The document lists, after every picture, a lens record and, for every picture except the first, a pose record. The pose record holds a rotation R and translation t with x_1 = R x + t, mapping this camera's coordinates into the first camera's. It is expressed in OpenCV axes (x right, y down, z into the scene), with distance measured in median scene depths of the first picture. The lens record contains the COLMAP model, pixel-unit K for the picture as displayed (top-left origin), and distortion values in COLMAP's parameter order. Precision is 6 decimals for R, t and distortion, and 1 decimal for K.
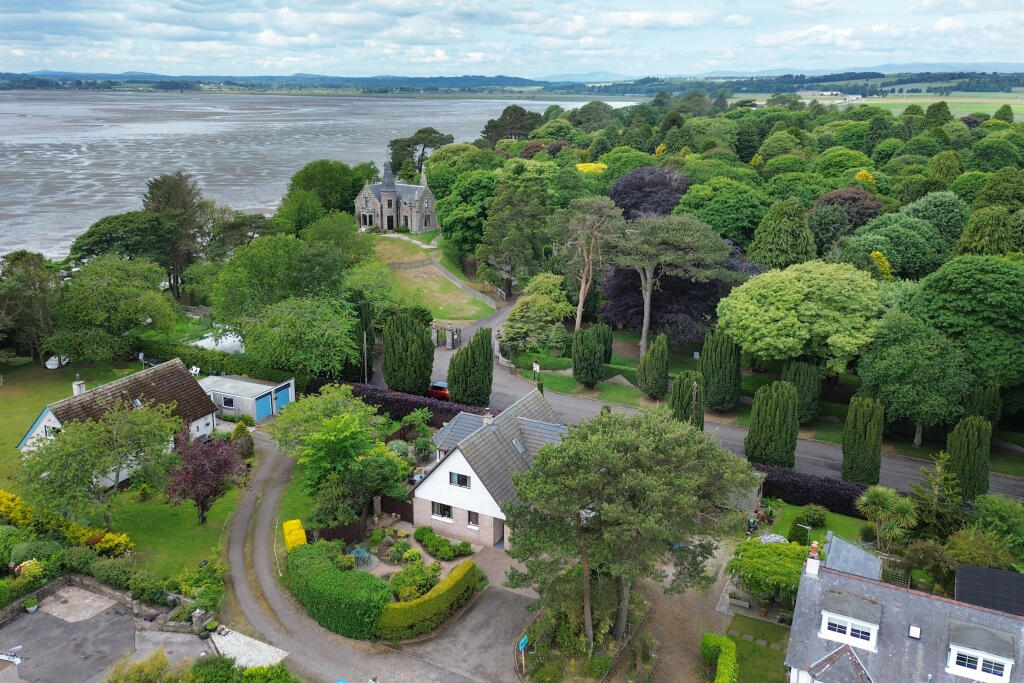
lens RADIAL K [[771.2, 0, 512.0], [0, 771.2, 341.5], [0, 0, 1]] dist [0.051814, -0.046621]
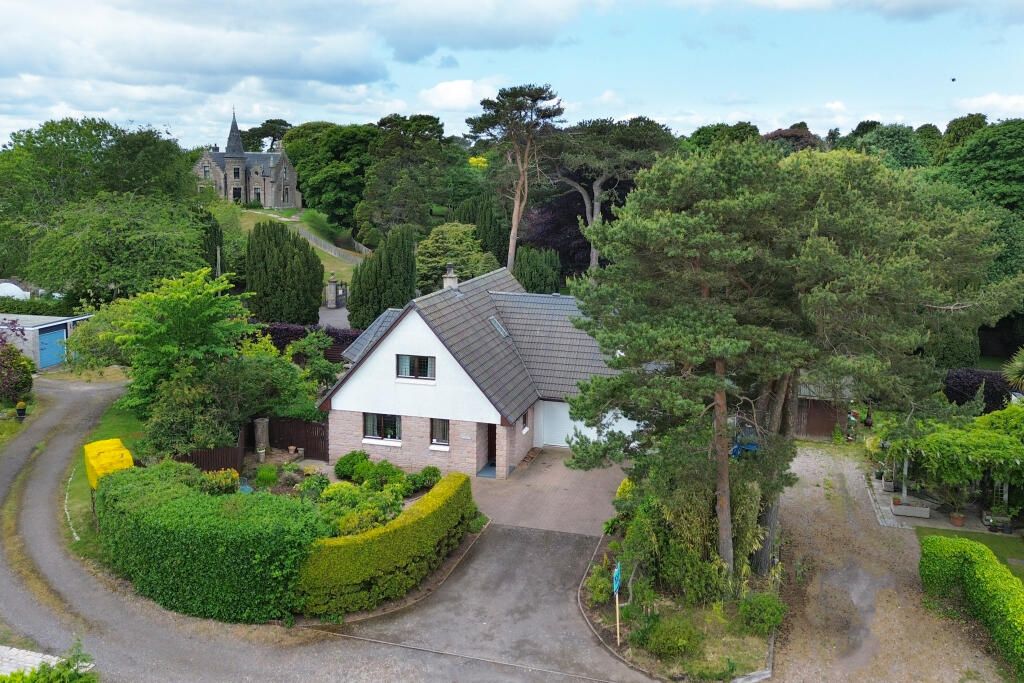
lens RADIAL K [[771.2, 0, 512.0], [0, 771.2, 341.5], [0, 0, 1]] dist [0.051814, -0.046621]
pose [[0.977510, -0.022550, 0.209678, -0.117236], [0.047224, 0.992423, -0.113427, 0.229238], [-0.205532, 0.120778, 0.971169, 0.407027]]
